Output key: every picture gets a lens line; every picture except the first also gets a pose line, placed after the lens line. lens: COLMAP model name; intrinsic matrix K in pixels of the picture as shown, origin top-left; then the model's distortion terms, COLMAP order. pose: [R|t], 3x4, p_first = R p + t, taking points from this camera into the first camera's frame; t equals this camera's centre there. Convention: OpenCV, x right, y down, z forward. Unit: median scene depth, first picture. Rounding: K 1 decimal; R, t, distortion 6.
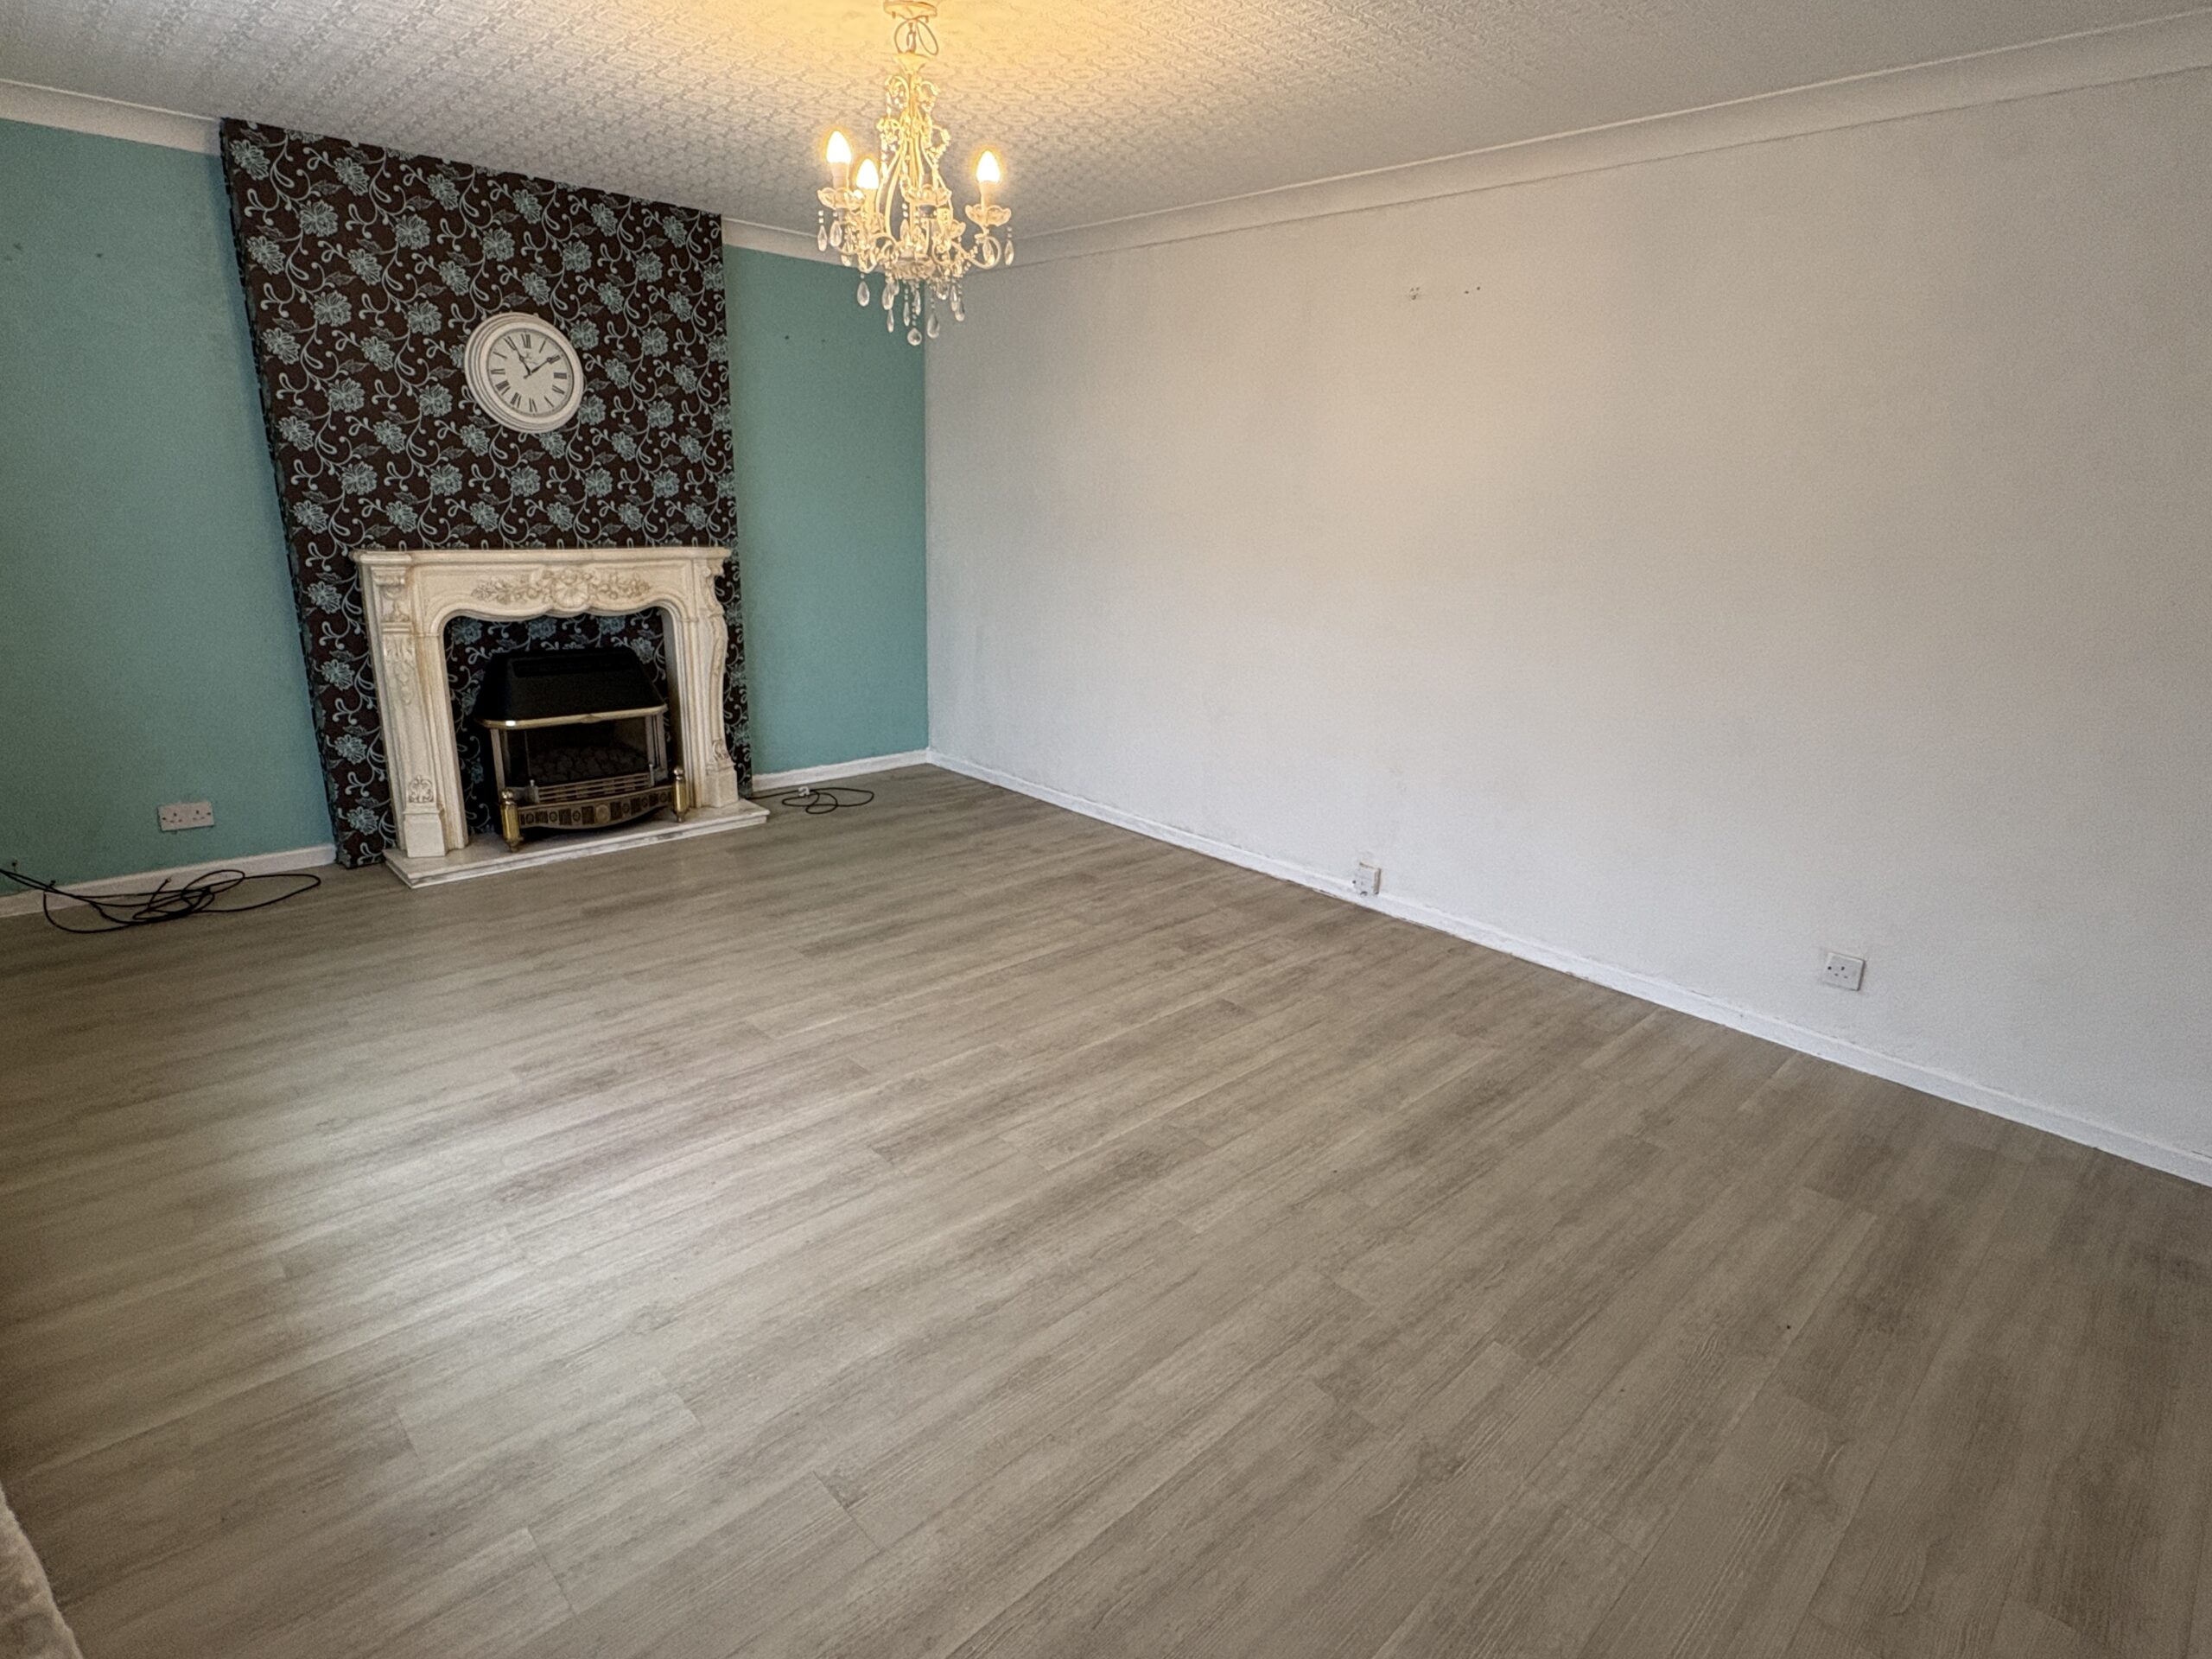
lens RADIAL K [[1139.5, 0, 1106.0], [0, 1139.5, 829.5], [0, 0, 1]] dist [-0.001479, -0.000361]
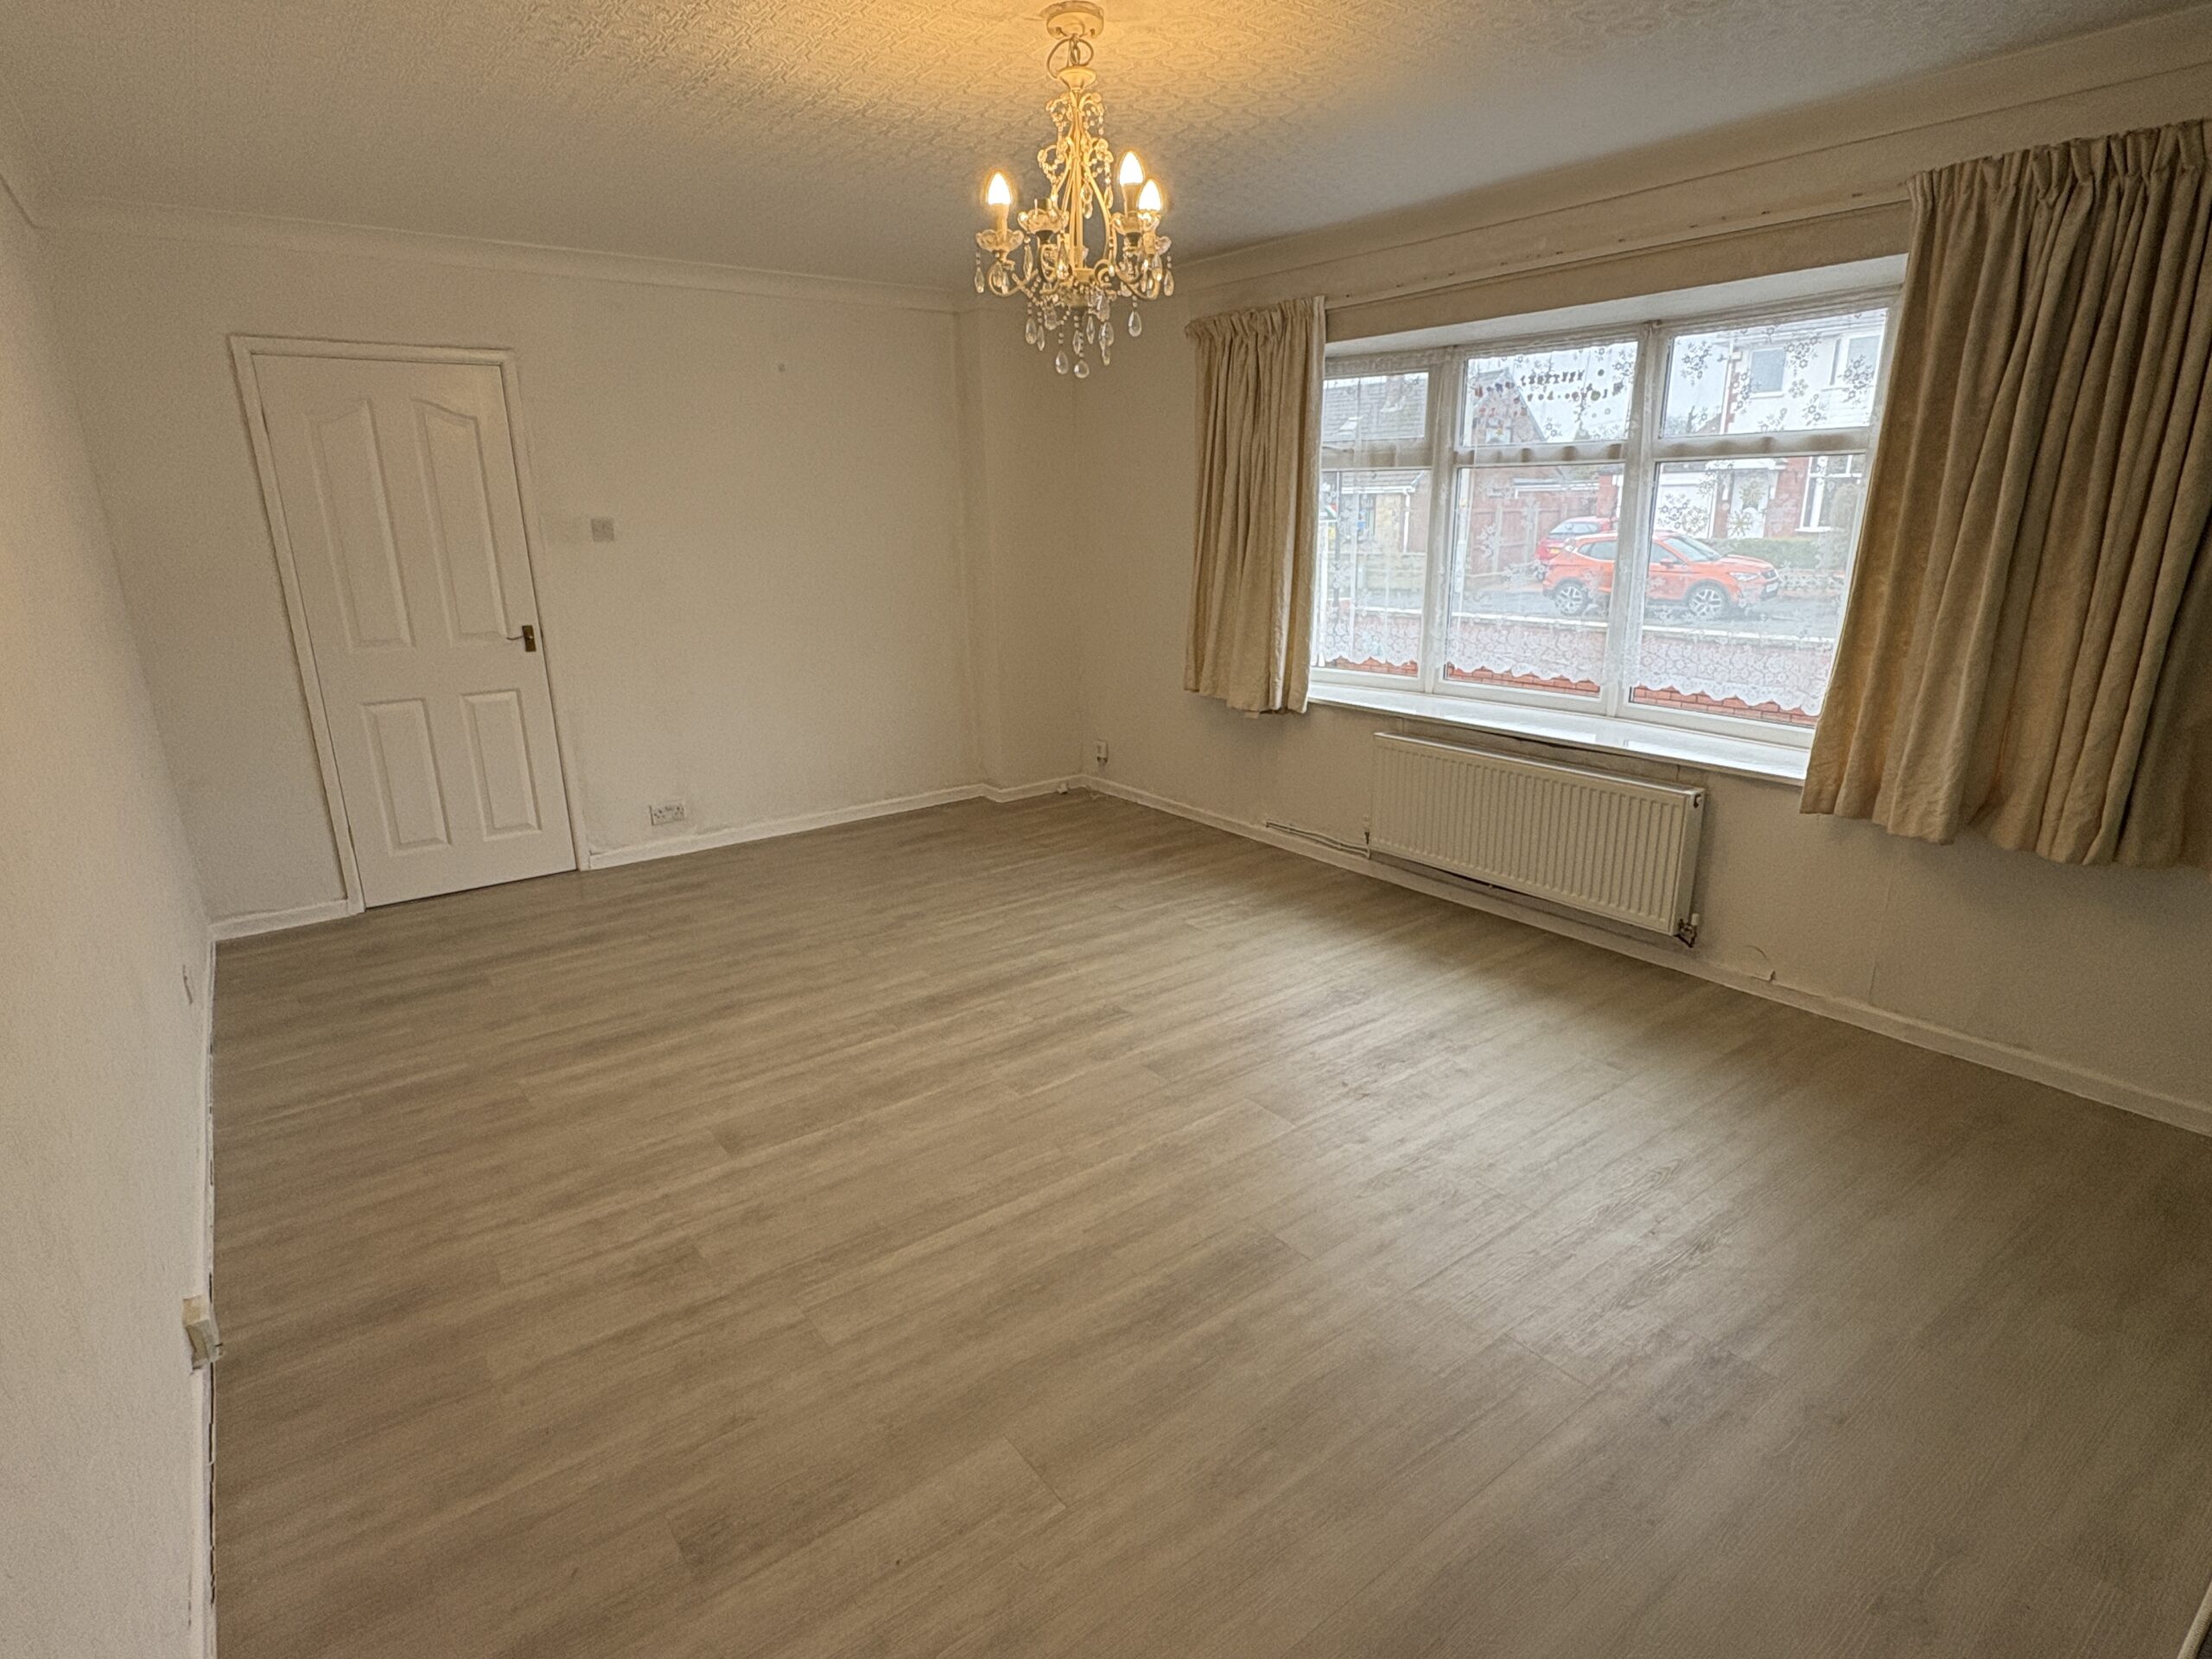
lens RADIAL K [[1149.3, 0, 1106.0], [0, 1149.3, 829.5], [0, 0, 1]] dist [0.003883, 0.000505]
pose [[-0.992453, -0.053360, 0.110405, -0.290315], [0.015886, 0.836821, 0.547245, -0.589052], [-0.121591, 0.544869, -0.829658, 1.847496]]
